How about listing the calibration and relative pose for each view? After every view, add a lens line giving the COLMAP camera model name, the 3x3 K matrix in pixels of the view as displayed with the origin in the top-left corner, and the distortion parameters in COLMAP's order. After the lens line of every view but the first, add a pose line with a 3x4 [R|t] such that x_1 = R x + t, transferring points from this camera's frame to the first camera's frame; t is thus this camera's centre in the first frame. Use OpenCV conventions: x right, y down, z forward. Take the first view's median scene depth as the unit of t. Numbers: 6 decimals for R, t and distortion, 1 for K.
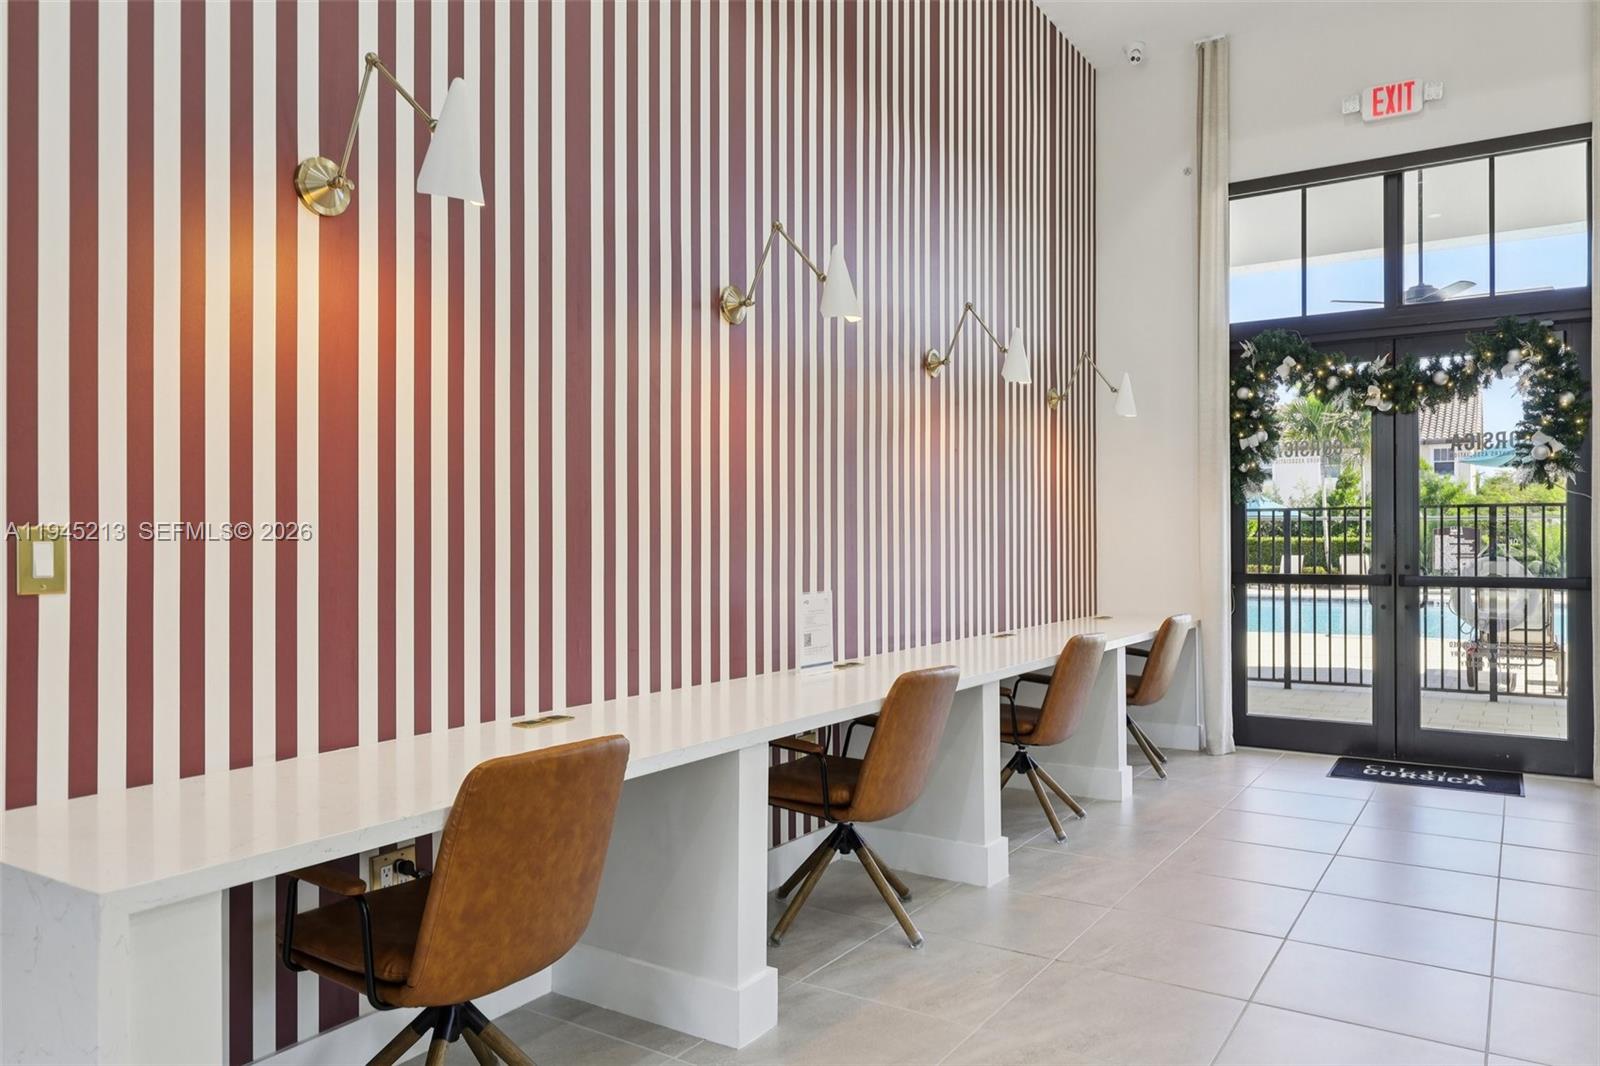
lens RADIAL K [[1100.9, 0, 800.1], [0, 1100.9, 532.6], [0, 0, 1]] dist [-0.001436, 0.001100]
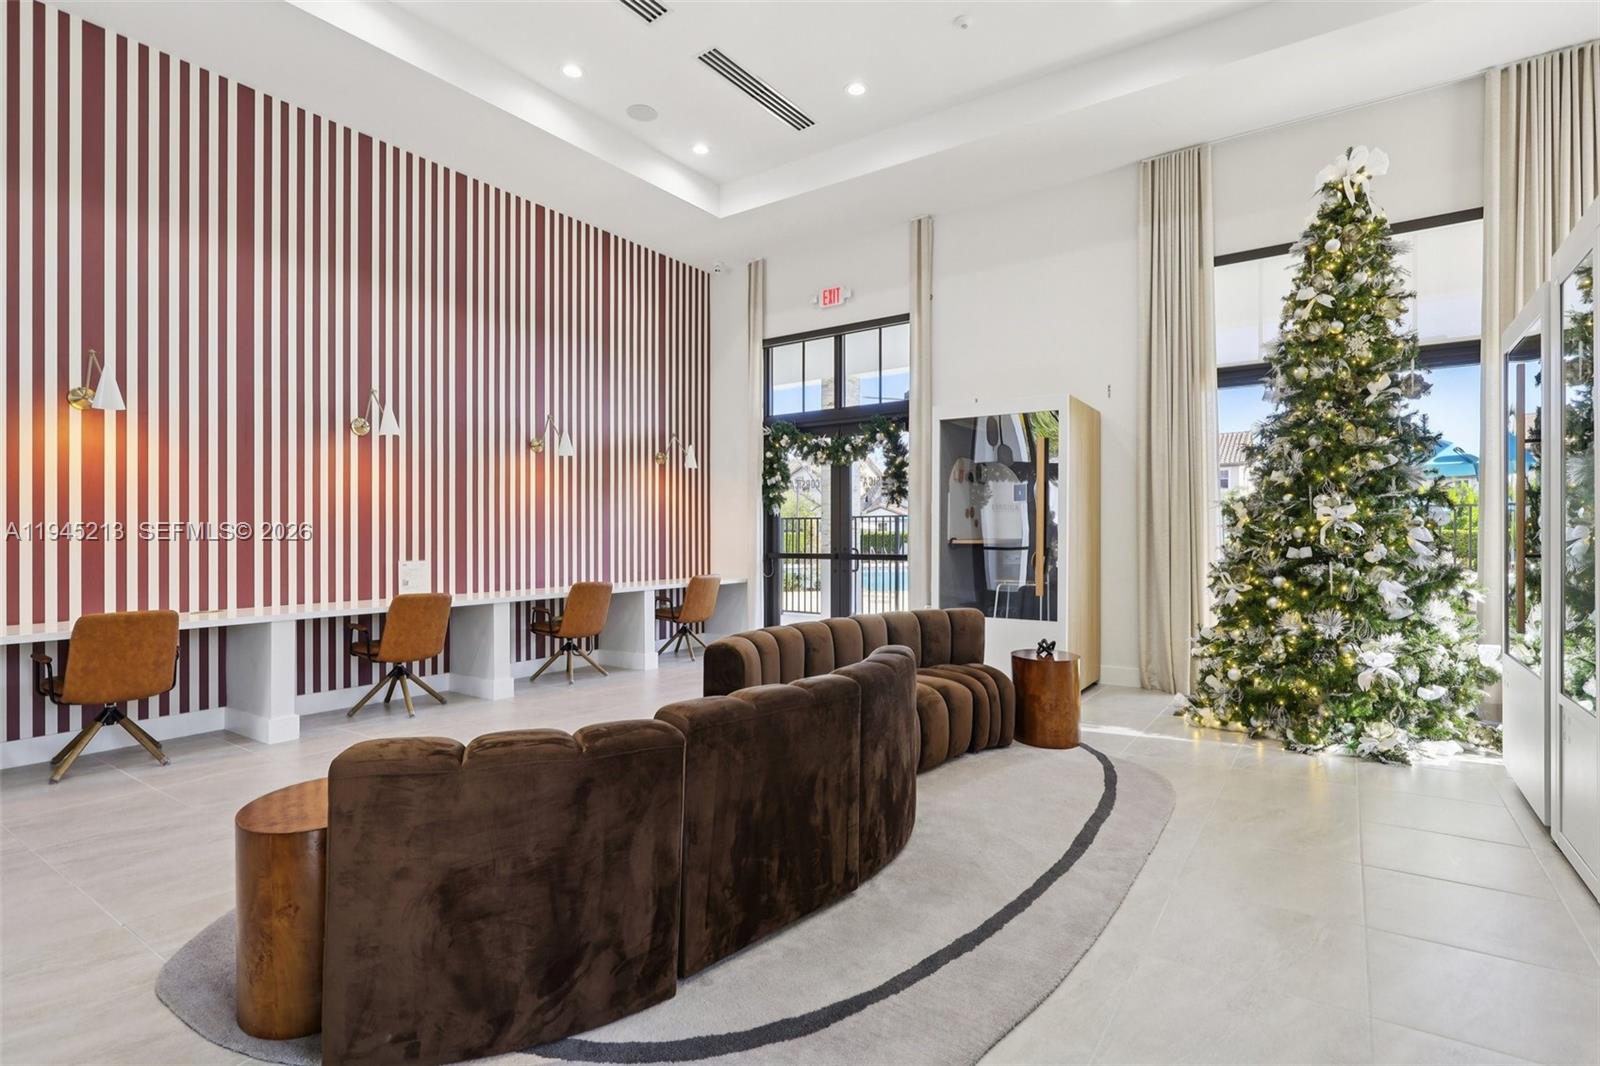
lens RADIAL K [[781.7, 0, 807.5], [0, 781.7, 530.3], [0, 0, 1]] dist [-0.002459, 0.000234]
pose [[0.999919, -0.005542, -0.011437, 0.503224], [0.005538, 0.999985, -0.000429, 0.000098], [0.011439, 0.000365, 0.999935, -0.312569]]
